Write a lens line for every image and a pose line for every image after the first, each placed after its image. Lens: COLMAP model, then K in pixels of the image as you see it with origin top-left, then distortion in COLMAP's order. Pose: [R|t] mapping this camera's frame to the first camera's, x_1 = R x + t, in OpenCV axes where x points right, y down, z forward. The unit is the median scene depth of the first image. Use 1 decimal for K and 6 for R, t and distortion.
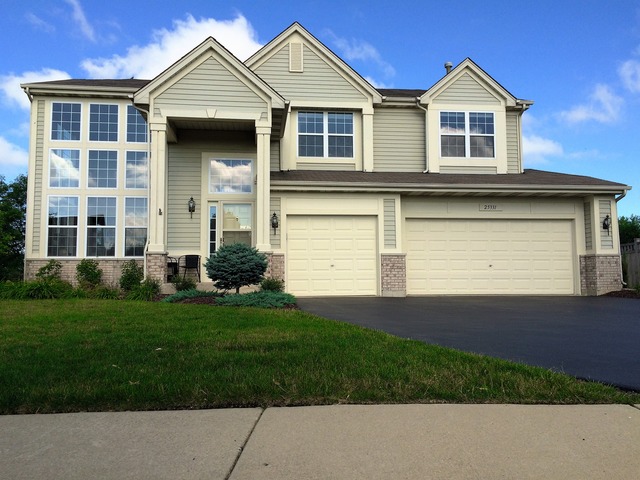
lens RADIAL K [[542.8, 0, 320.0], [0, 542.8, 240.0], [0, 0, 1]] dist [0.043884, -0.002126]
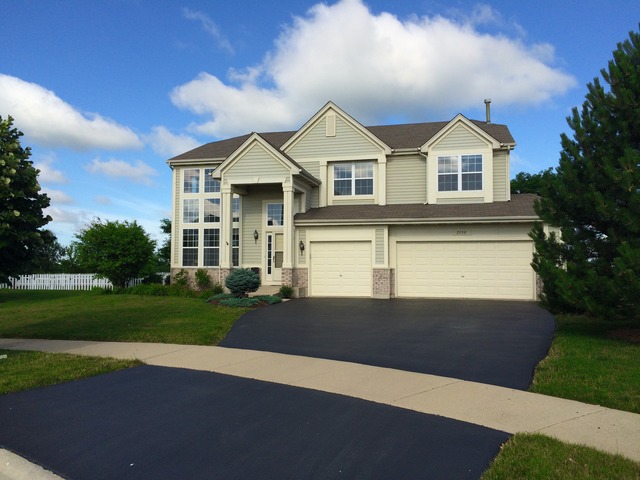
lens RADIAL K [[542.8, 0, 320.0], [0, 542.8, 240.0], [0, 0, 1]] dist [0.043884, -0.002126]
pose [[0.934664, -0.008148, -0.355440, 0.454920], [0.018831, 0.999469, 0.026606, -0.082338], [0.355034, -0.031561, 0.934320, -0.355278]]
